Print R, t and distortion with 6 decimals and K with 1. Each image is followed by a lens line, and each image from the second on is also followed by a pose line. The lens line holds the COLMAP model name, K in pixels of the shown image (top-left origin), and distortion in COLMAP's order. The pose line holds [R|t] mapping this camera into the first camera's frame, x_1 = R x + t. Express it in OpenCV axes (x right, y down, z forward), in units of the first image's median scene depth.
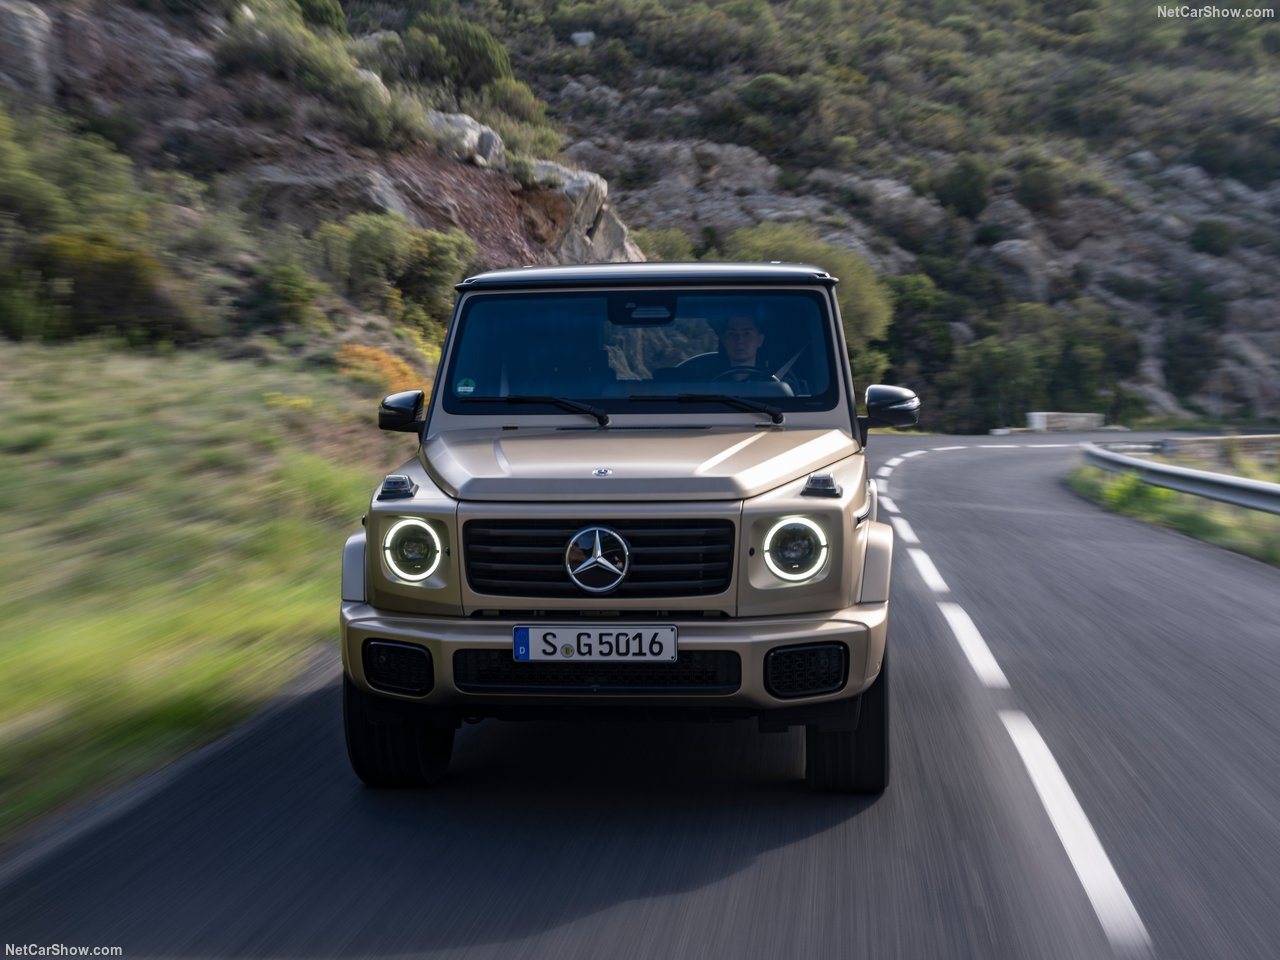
lens RADIAL K [[1713.3, 0, 640.0], [0, 1713.3, 480.0], [0, 0, 1]] dist [0.011089, 0.004612]
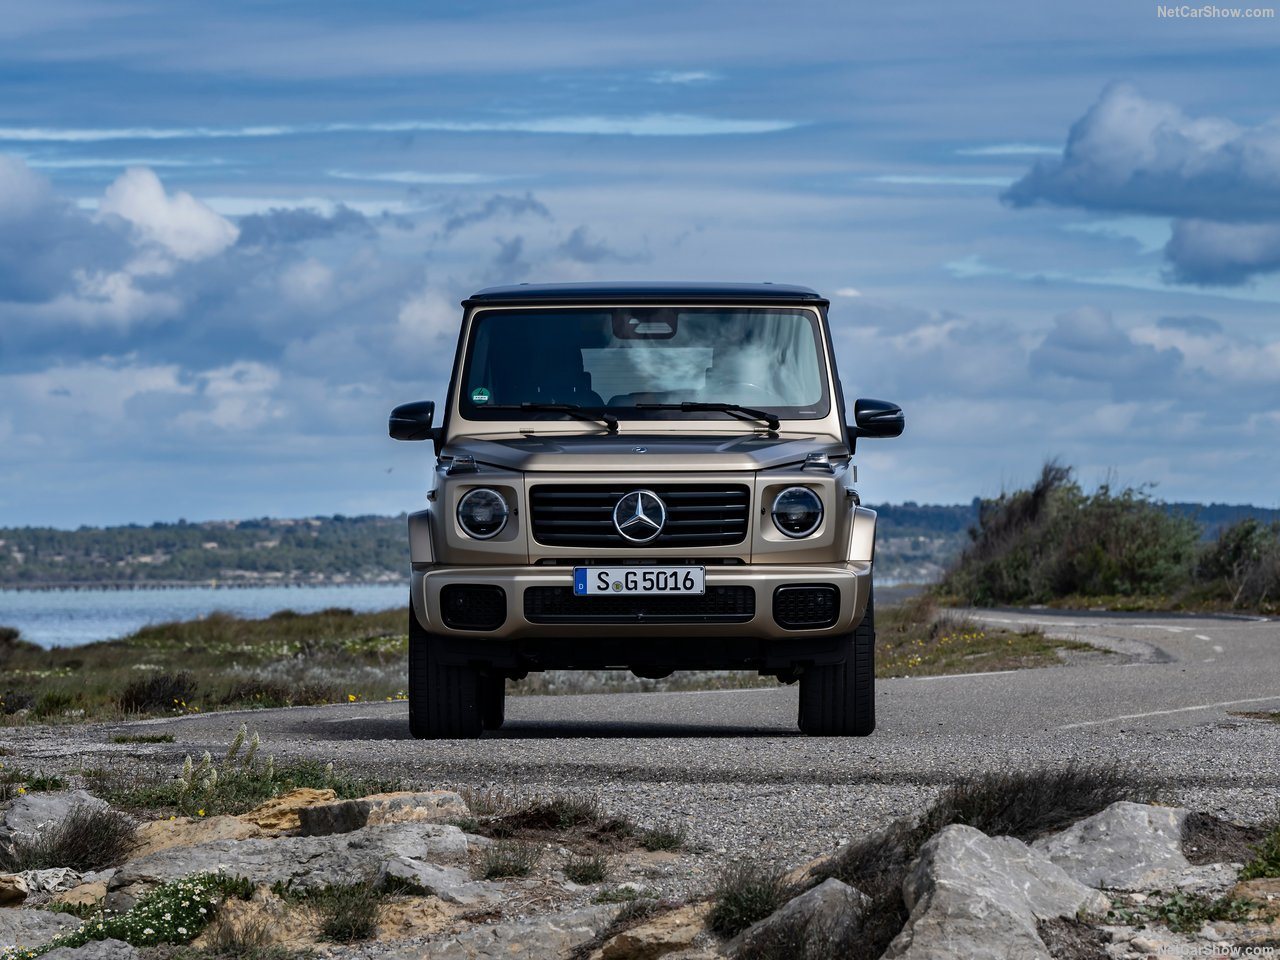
lens RADIAL K [[4192.1, 0, 640.0], [0, 4192.1, 480.0], [0, 0, 1]] dist [-0.195224, -0.435785]
pose [[0.997143, 0.007010, 0.075211, -0.257024], [-0.000724, 0.996526, -0.083279, 0.277284], [-0.075533, 0.082986, 0.993684, -2.053181]]
